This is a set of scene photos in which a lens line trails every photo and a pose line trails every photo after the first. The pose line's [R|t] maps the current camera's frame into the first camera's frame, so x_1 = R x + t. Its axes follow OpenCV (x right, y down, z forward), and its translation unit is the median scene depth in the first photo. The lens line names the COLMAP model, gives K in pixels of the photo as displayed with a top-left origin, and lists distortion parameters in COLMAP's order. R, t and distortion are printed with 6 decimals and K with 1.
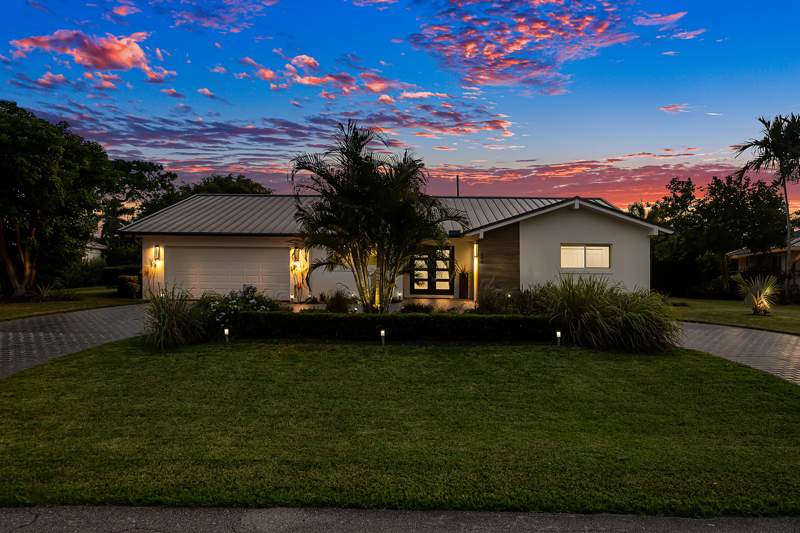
lens RADIAL K [[487.9, 0, 400.0], [0, 487.9, 266.5], [0, 0, 1]] dist [0.001936, -0.001298]
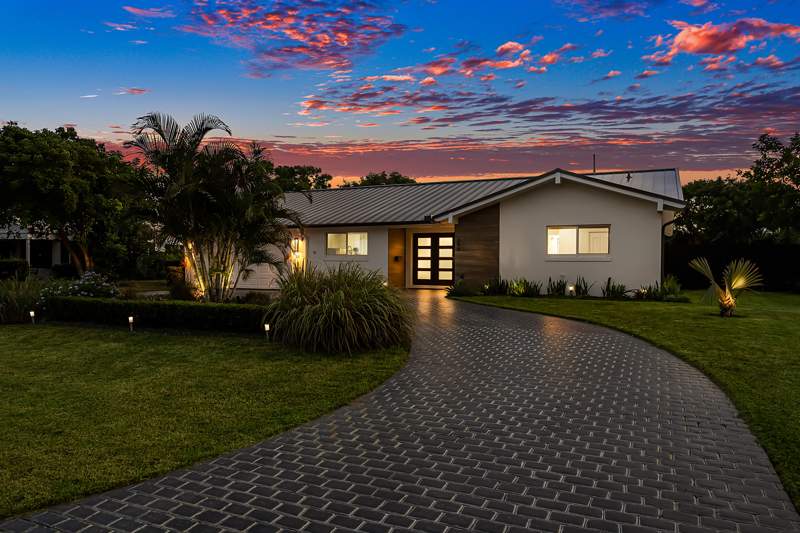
lens RADIAL K [[487.9, 0, 400.0], [0, 487.9, 266.5], [0, 0, 1]] dist [0.001936, -0.001298]
pose [[0.936060, -0.005797, -0.351793, 0.386435], [0.011852, 0.999816, 0.015061, 0.007797], [0.351641, -0.018267, 0.935957, 0.111107]]
